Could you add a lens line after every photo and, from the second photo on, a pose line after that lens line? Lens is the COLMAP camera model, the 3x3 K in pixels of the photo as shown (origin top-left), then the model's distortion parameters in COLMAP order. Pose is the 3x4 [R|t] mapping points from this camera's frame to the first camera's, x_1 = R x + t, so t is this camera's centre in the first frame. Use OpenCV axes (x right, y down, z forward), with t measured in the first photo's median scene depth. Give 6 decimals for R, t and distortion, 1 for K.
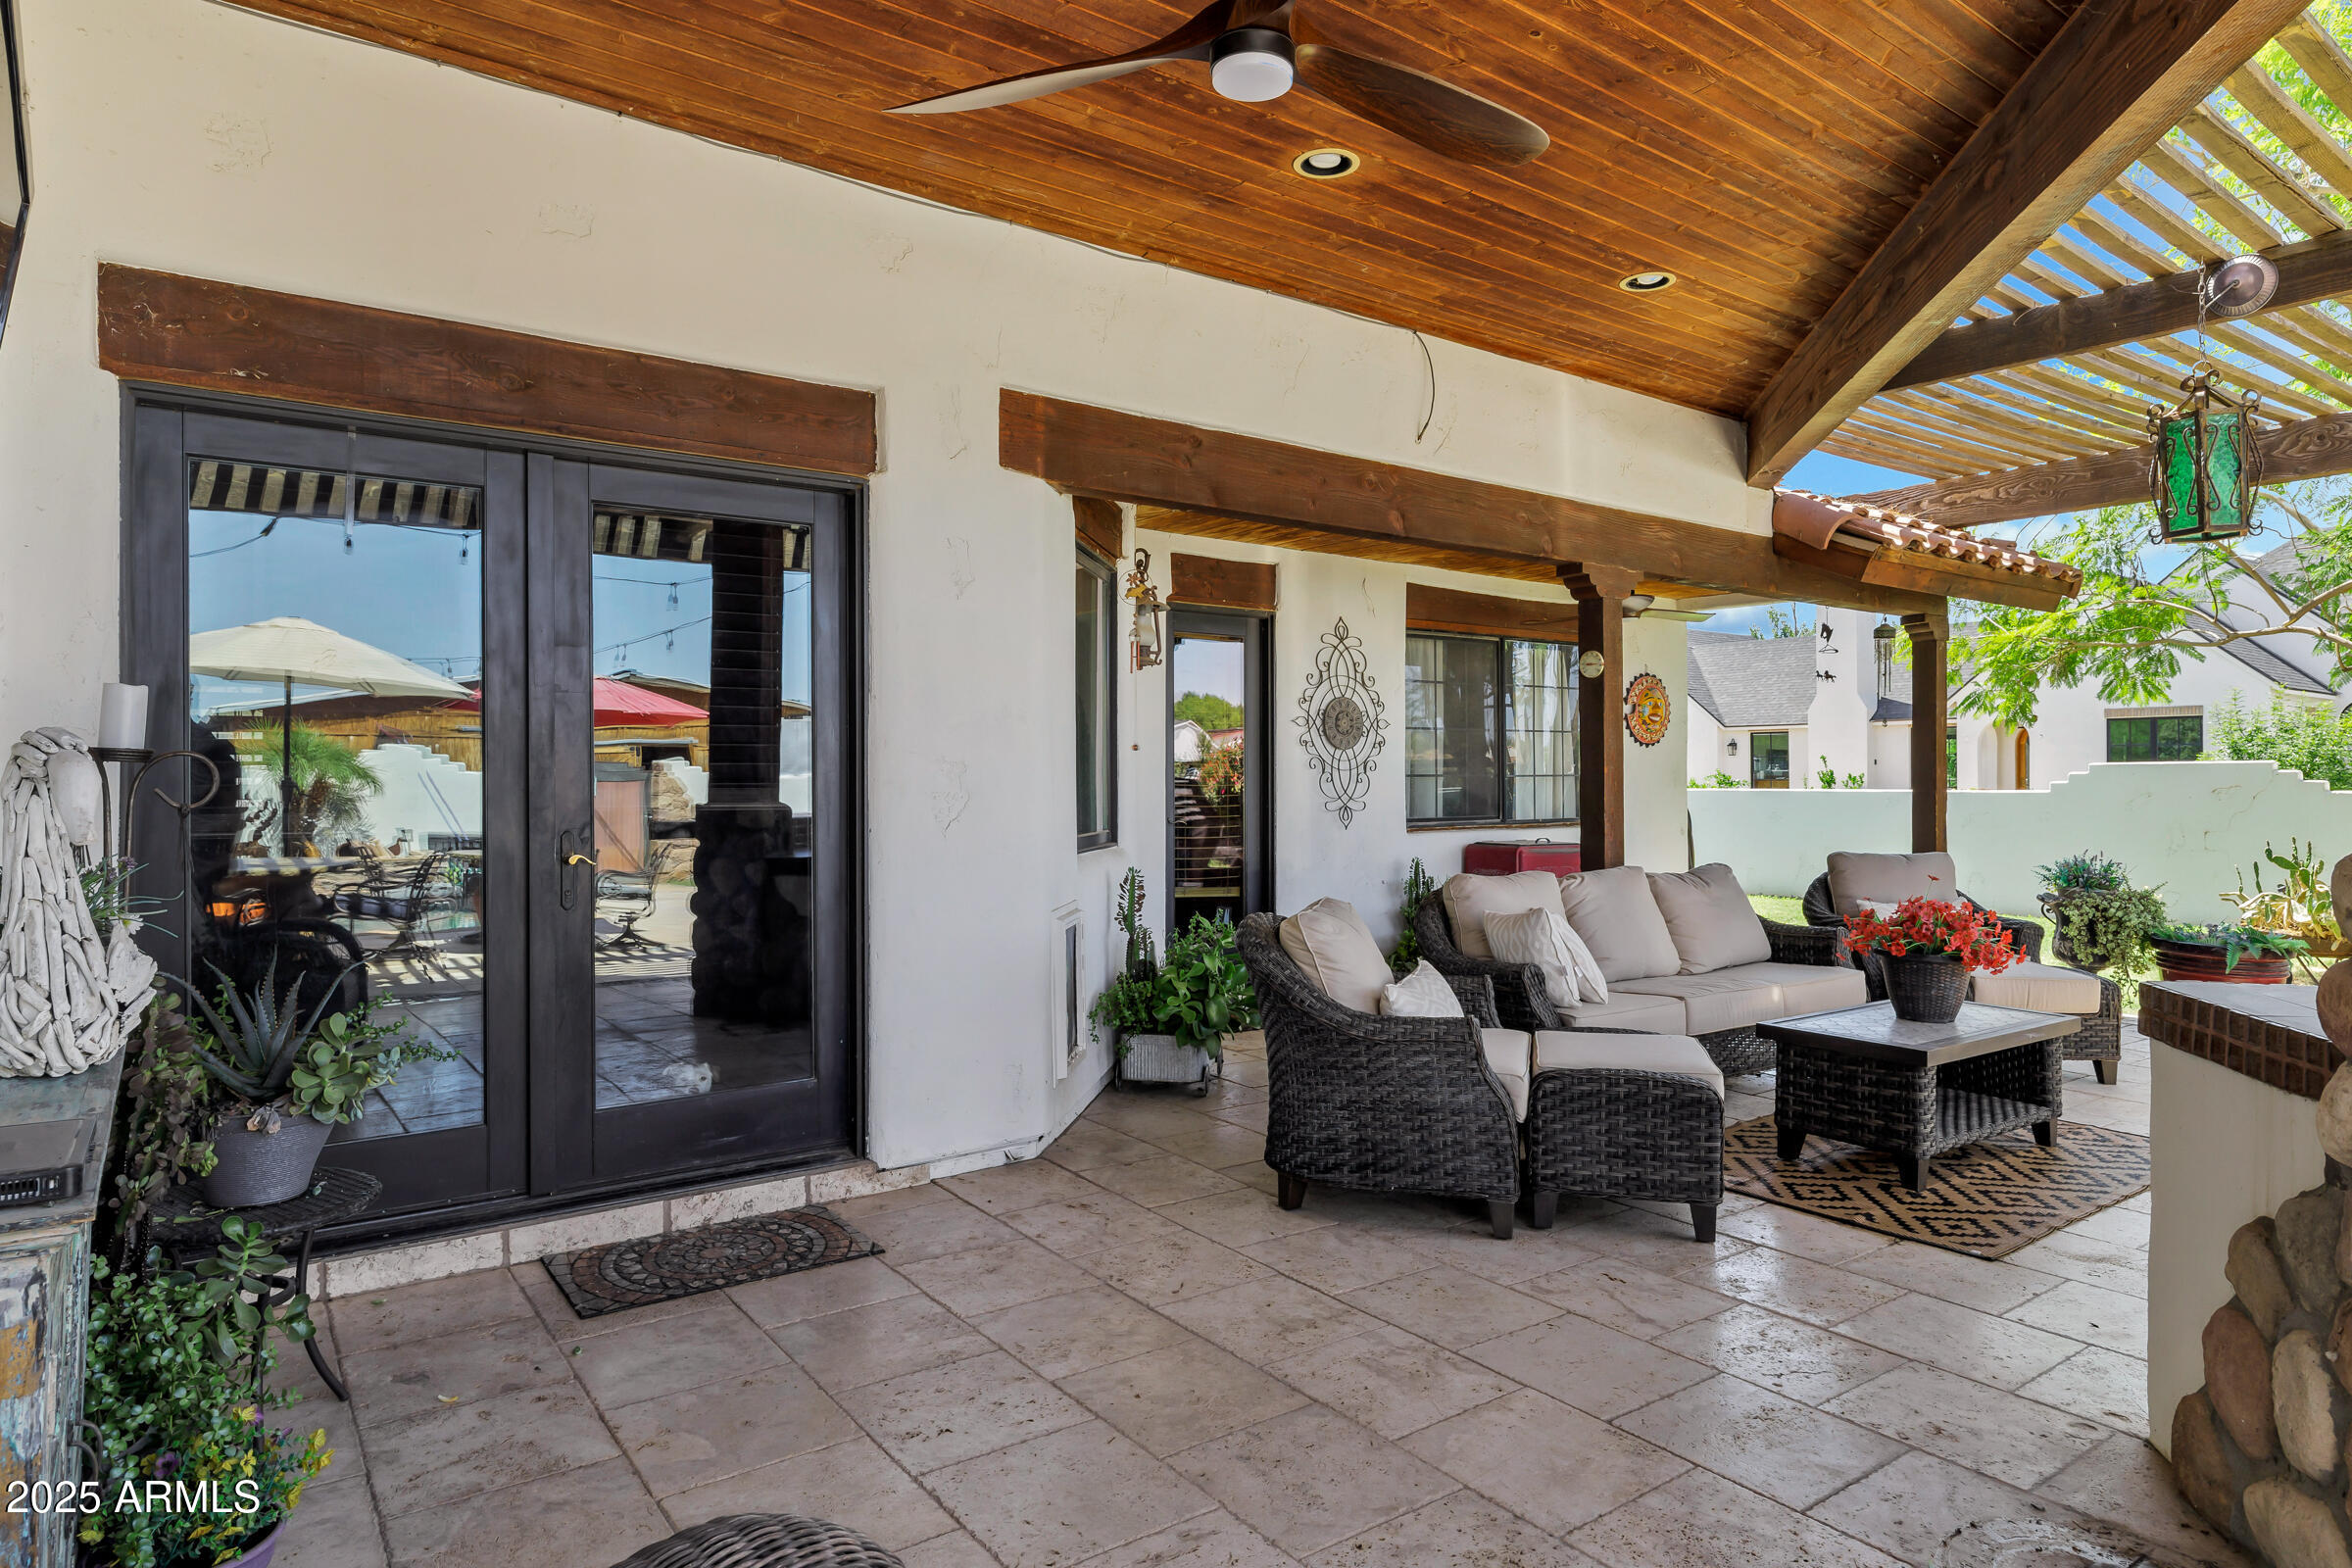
lens RADIAL K [[1460.2, 0, 1201.5], [0, 1460.2, 769.7], [0, 0, 1]] dist [-0.002183, 0.004146]
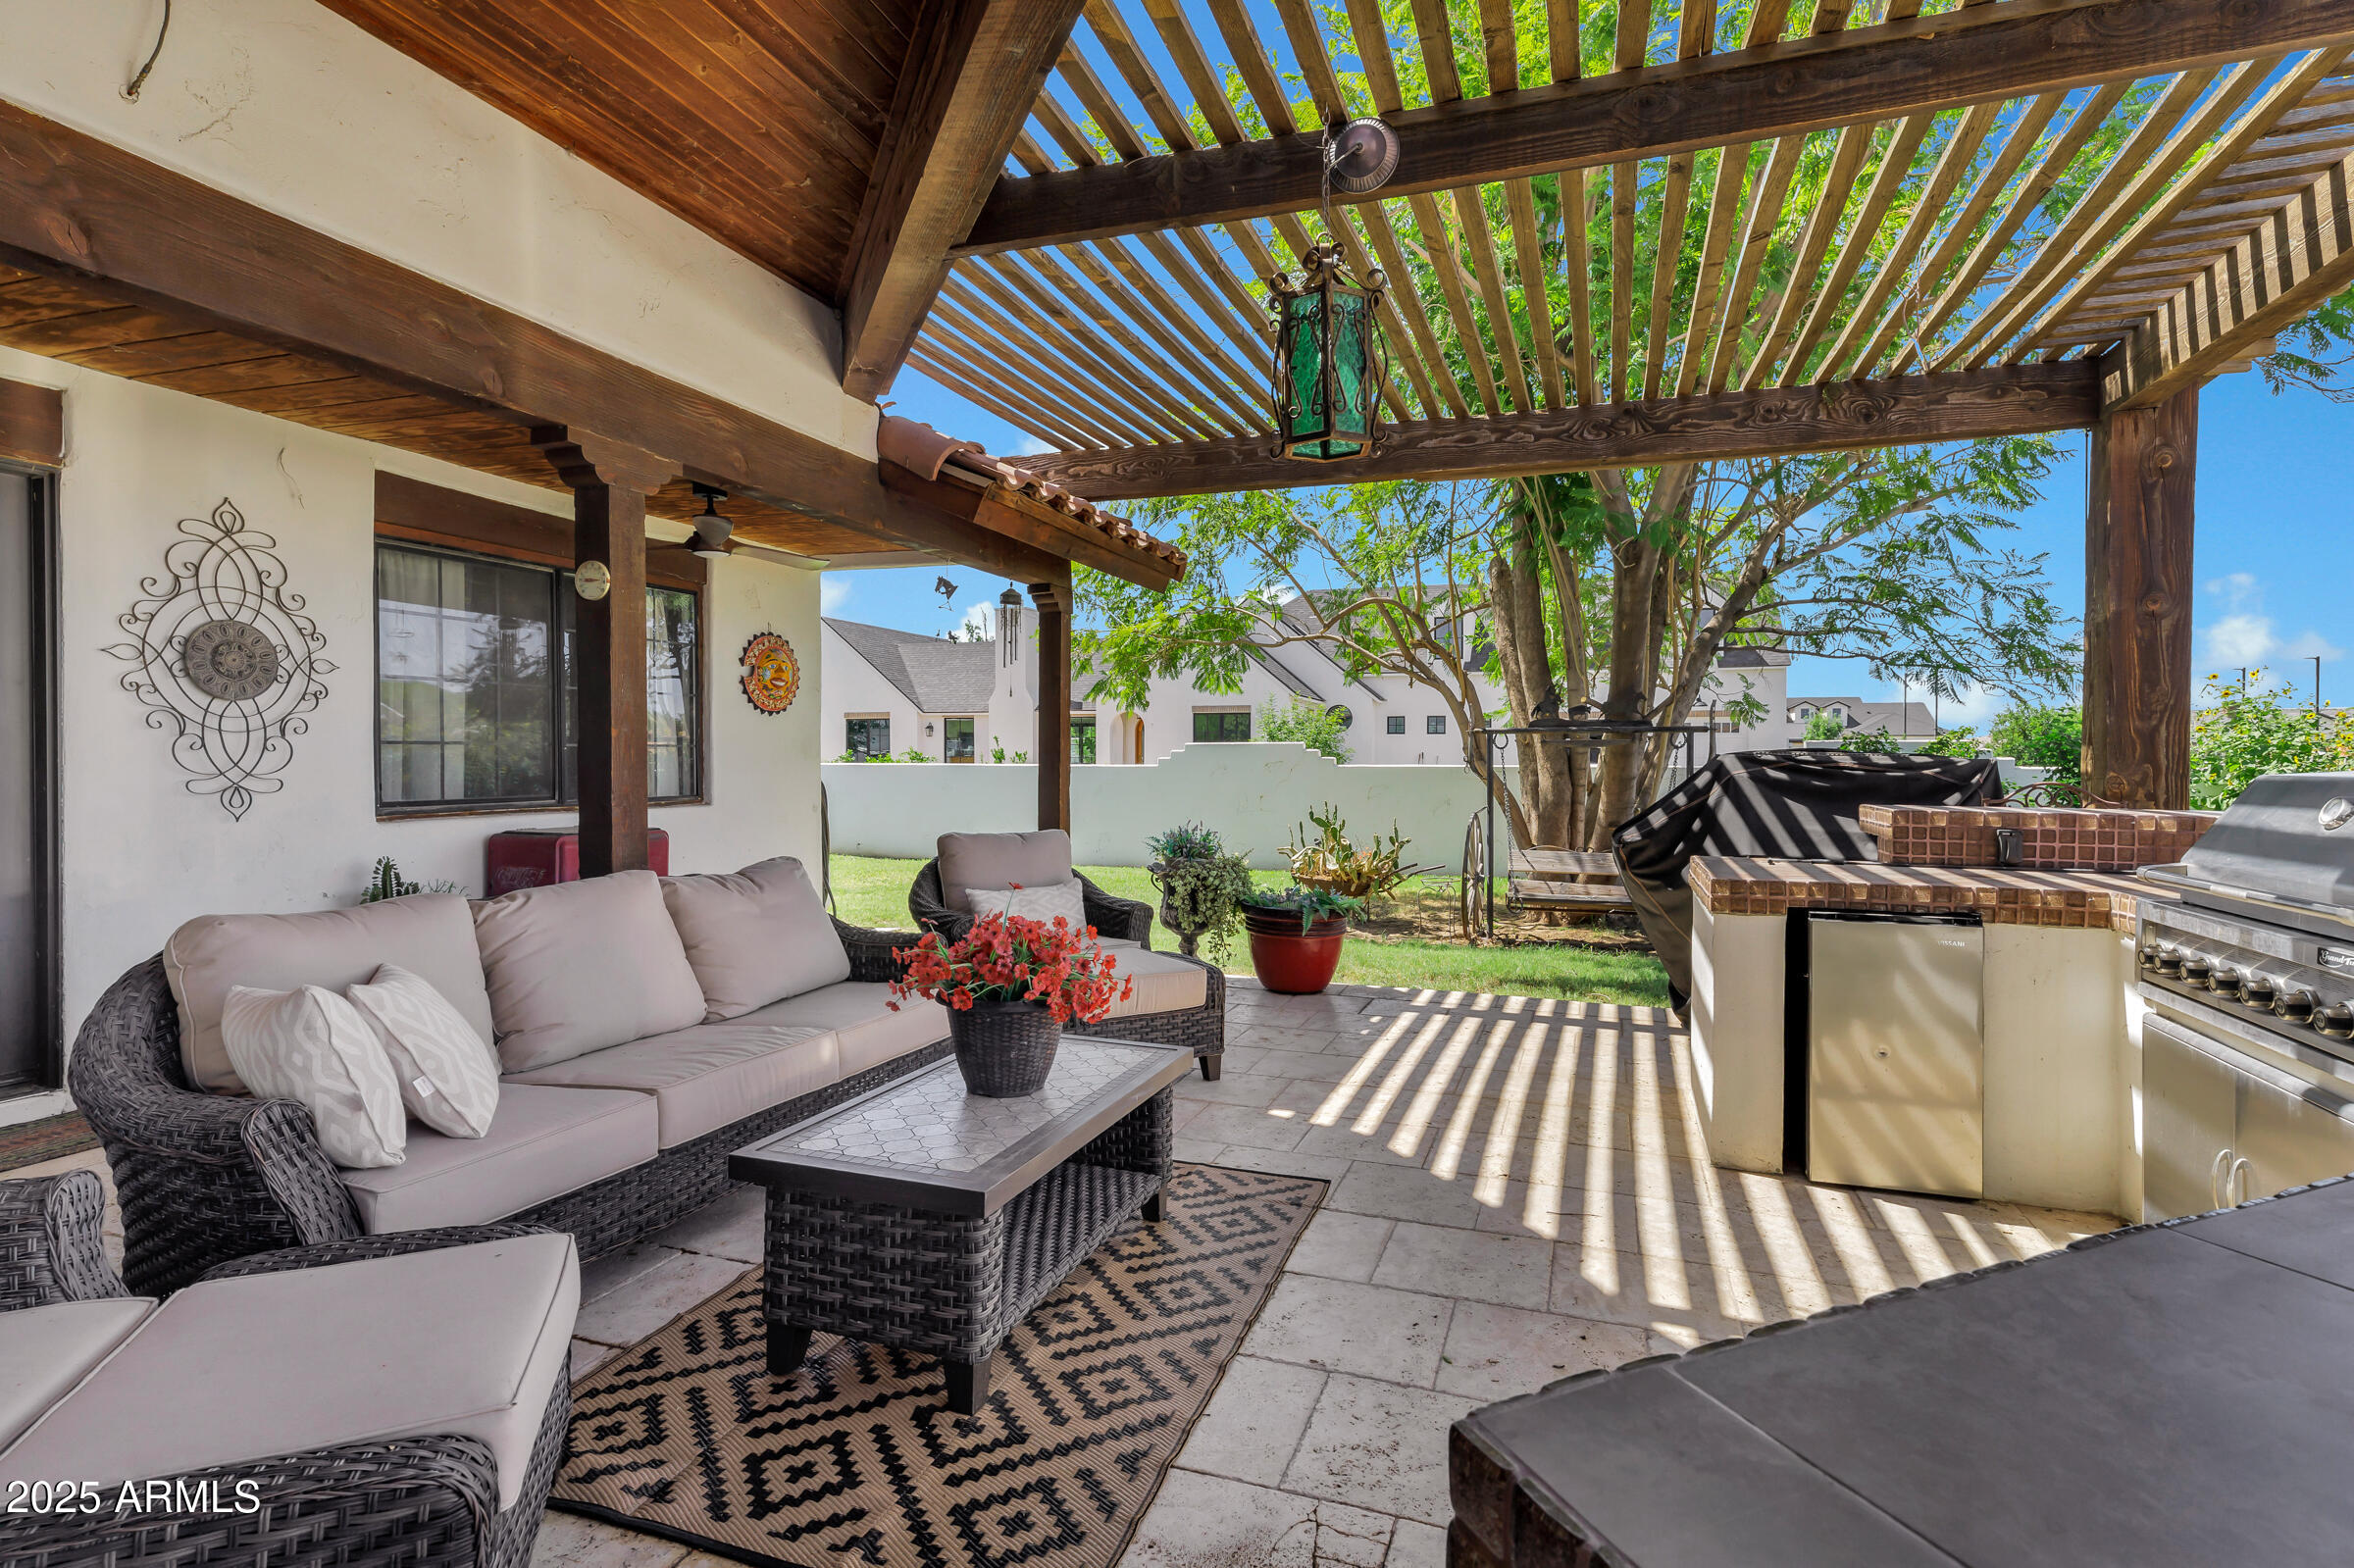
lens RADIAL K [[1107.6, 0, 1184.4], [0, 1107.6, 773.2], [0, 0, 1]] dist [0.003110, 0.000163]
pose [[0.851823, -0.004453, 0.523811, 0.209869], [-0.006230, 0.999807, 0.018632, 0.007345], [-0.523793, -0.019135, 0.851631, 0.364659]]
